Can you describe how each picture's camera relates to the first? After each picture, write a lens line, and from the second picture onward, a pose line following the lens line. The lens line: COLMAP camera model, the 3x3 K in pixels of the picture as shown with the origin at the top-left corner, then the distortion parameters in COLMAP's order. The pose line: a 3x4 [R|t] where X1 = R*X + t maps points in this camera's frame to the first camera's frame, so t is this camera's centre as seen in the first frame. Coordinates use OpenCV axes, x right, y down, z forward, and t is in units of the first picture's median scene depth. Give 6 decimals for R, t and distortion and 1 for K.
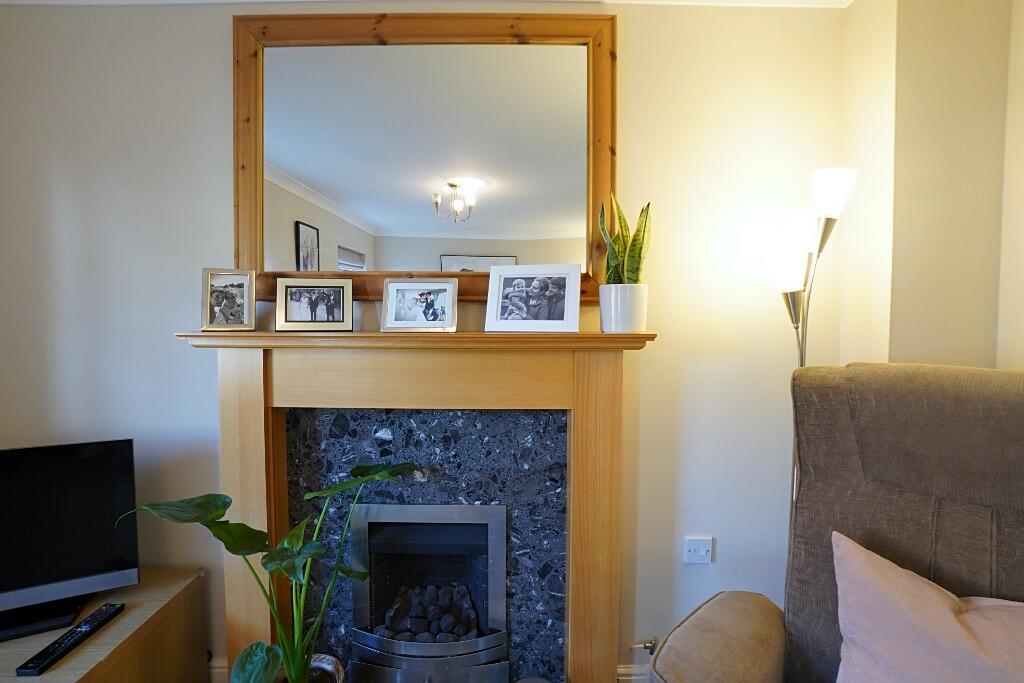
lens RADIAL K [[450.1, 0, 505.2], [0, 450.1, 331.6], [0, 0, 1]] dist [-0.066646, 0.022741]
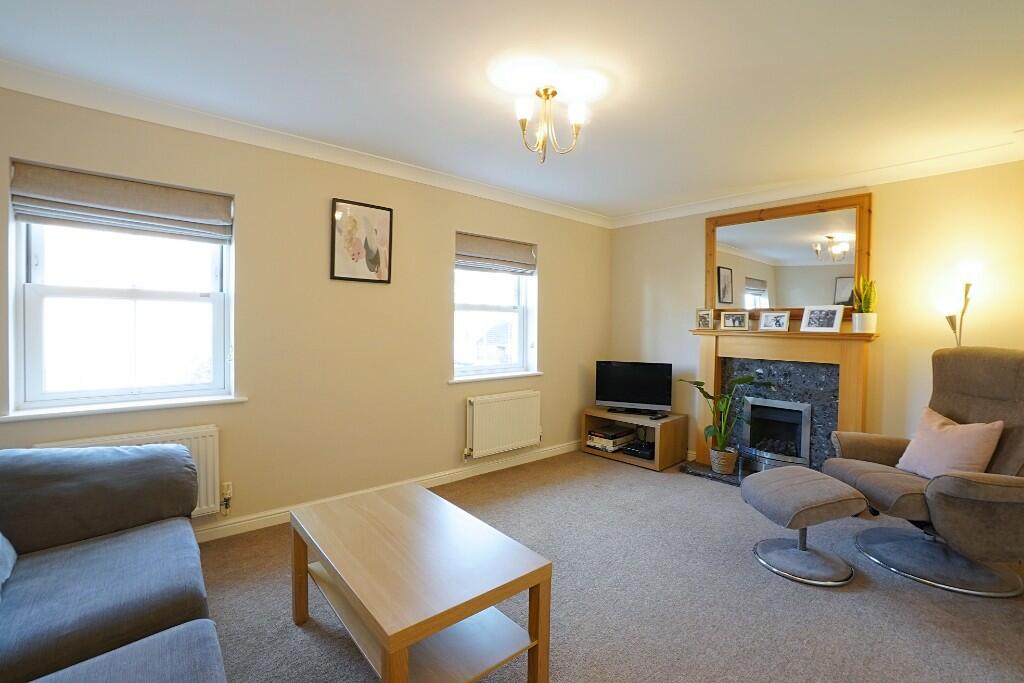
lens RADIAL K [[450.1, 0, 505.2], [0, 450.1, 331.6], [0, 0, 1]] dist [-0.066646, 0.022741]
pose [[0.651390, 0.020024, -0.758479, 0.748757], [-0.039580, 0.999187, -0.007613, 0.085319], [0.757710, 0.034979, 0.651653, -1.907834]]
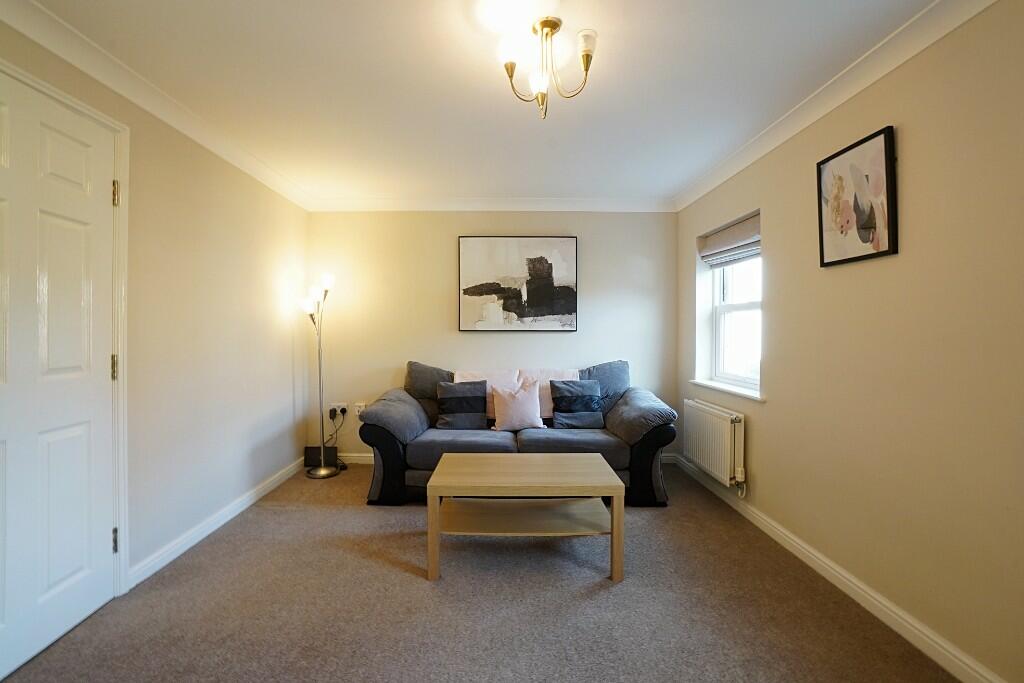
lens RADIAL K [[450.1, 0, 505.2], [0, 450.1, 331.6], [0, 0, 1]] dist [-0.066646, 0.022741]
pose [[-0.999698, -0.002166, -0.024470, -0.217586], [-0.003071, 0.999310, 0.037010, 0.031534], [0.024373, 0.037074, -0.999015, 0.450515]]
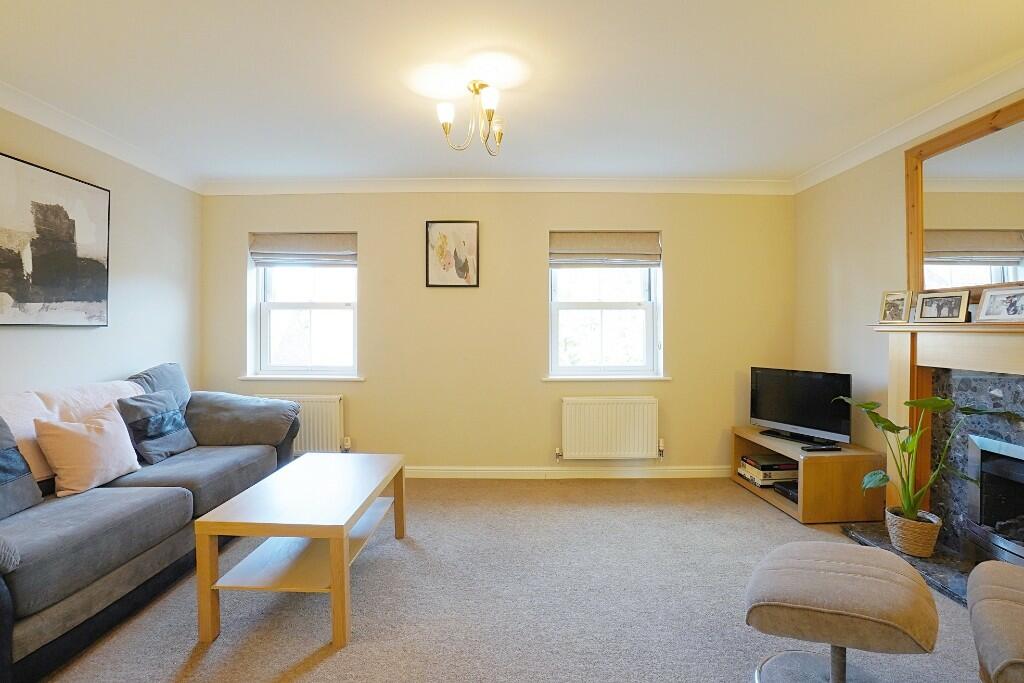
lens RADIAL K [[450.1, 0, 505.2], [0, 450.1, 331.6], [0, 0, 1]] dist [-0.066646, 0.022741]
pose [[0.004101, 0.003051, -0.999987, 1.219566], [-0.036276, 0.999338, 0.002900, 0.087726], [0.999333, 0.036264, 0.004209, -0.688672]]
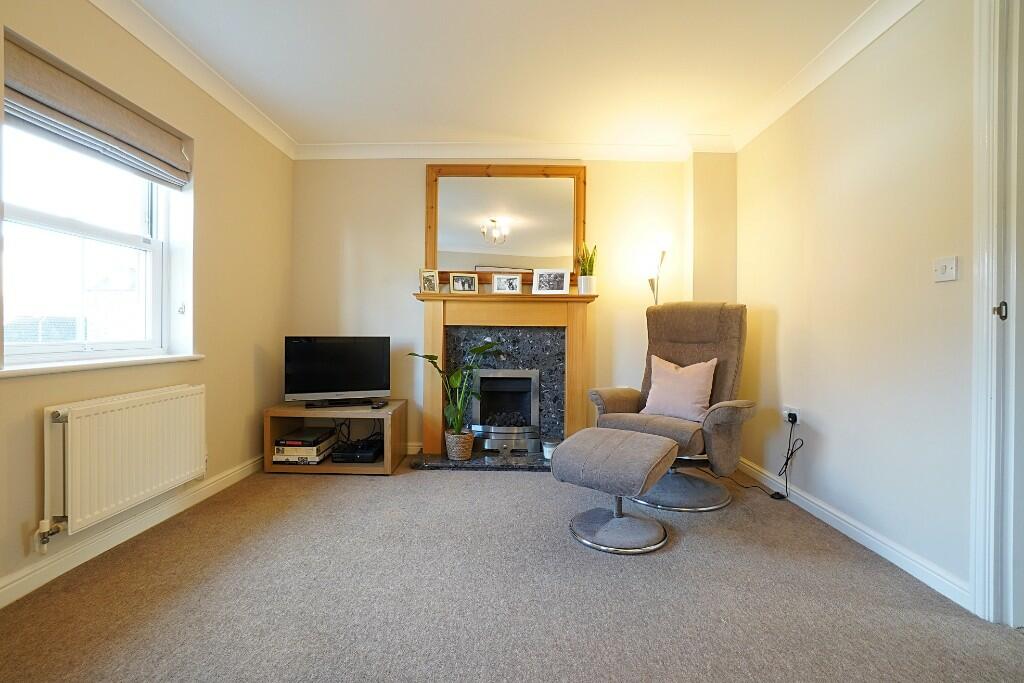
lens RADIAL K [[450.1, 0, 505.2], [0, 450.1, 331.6], [0, 0, 1]] dist [-0.066646, 0.022741]
pose [[0.999754, 0.008476, -0.020512, -0.138497], [-0.009209, 0.999313, -0.035901, 0.289838], [0.020194, 0.036081, 0.999145, -1.474494]]
